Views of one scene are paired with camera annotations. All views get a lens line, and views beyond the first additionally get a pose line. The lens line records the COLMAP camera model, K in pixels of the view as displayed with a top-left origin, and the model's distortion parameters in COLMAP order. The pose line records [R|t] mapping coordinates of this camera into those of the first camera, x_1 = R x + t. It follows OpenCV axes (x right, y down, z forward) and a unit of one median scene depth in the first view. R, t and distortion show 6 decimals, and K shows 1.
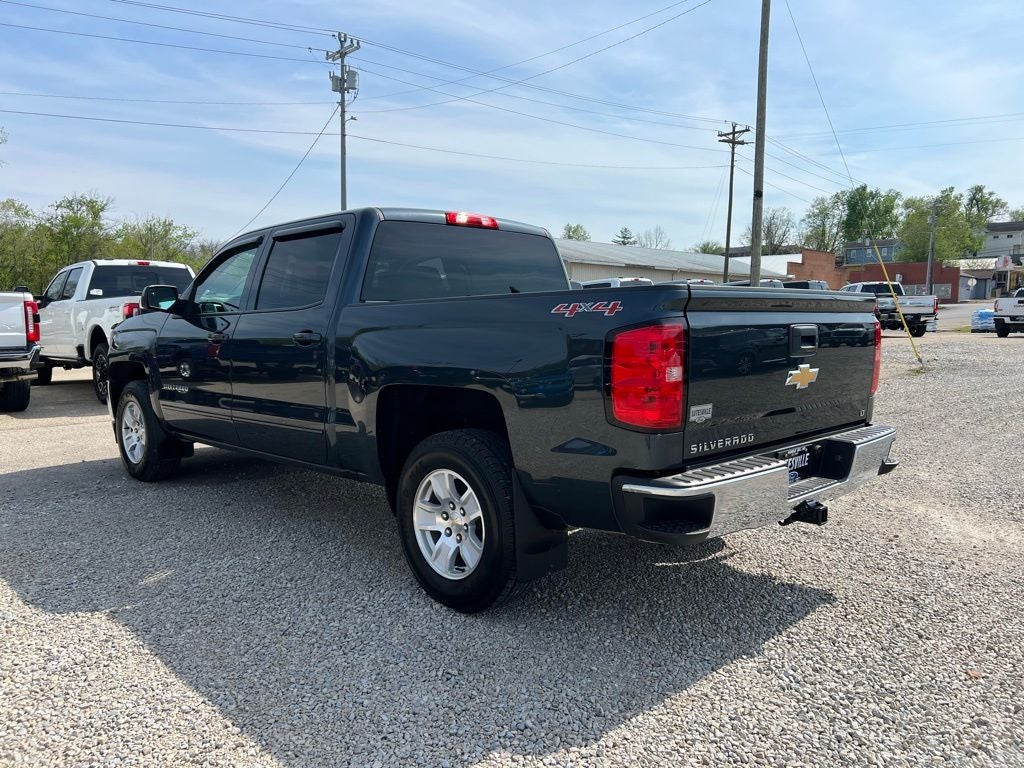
lens RADIAL K [[782.9, 0, 512.0], [0, 782.9, 384.0], [0, 0, 1]] dist [0.036255, -0.048742]
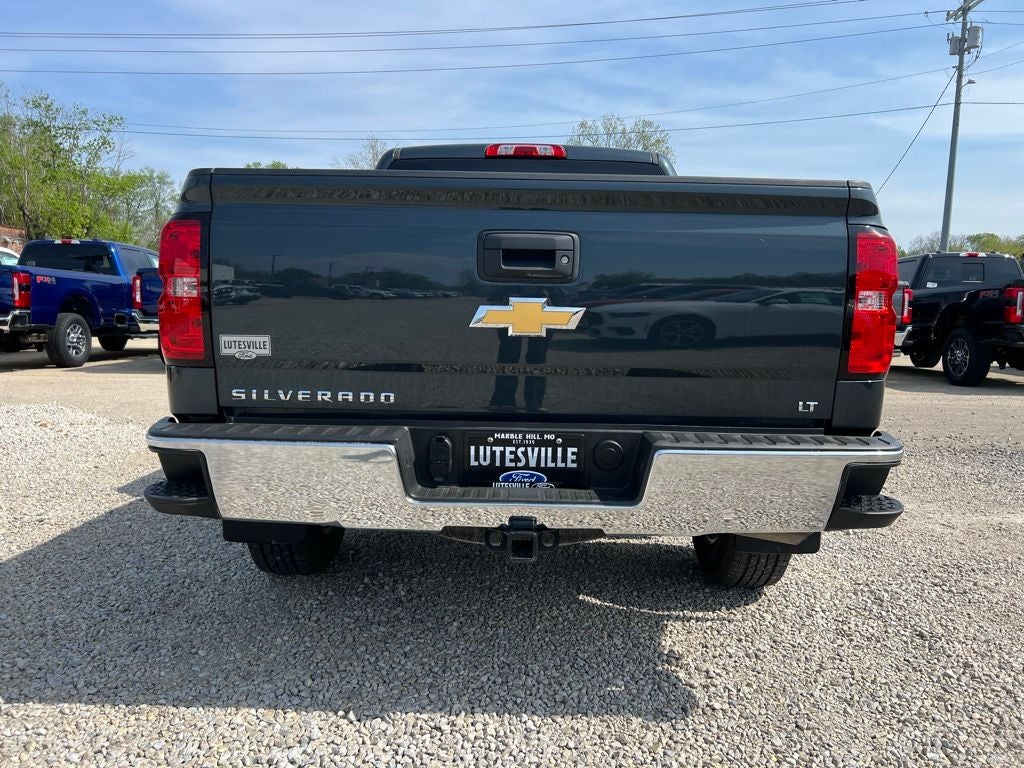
lens RADIAL K [[782.9, 0, 512.0], [0, 782.9, 384.0], [0, 0, 1]] dist [0.036255, -0.048742]
pose [[0.705764, 0.078979, -0.704031, 0.312867], [-0.080238, 0.996283, 0.031329, 0.009953], [0.703889, 0.034379, 0.709478, 0.221493]]
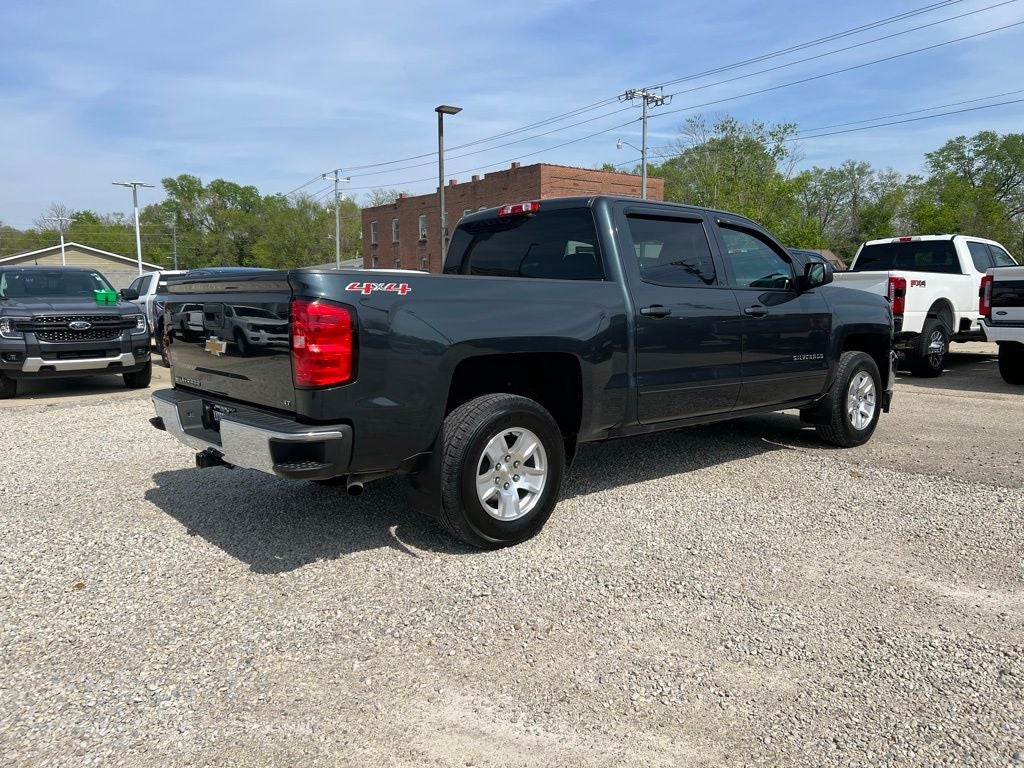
lens RADIAL K [[782.9, 0, 512.0], [0, 782.9, 384.0], [0, 0, 1]] dist [0.036255, -0.048742]
pose [[-0.102508, 0.114365, -0.988136, 0.613790], [-0.074865, 0.989665, 0.122308, -0.056378], [0.991911, 0.086514, -0.092887, 0.624057]]
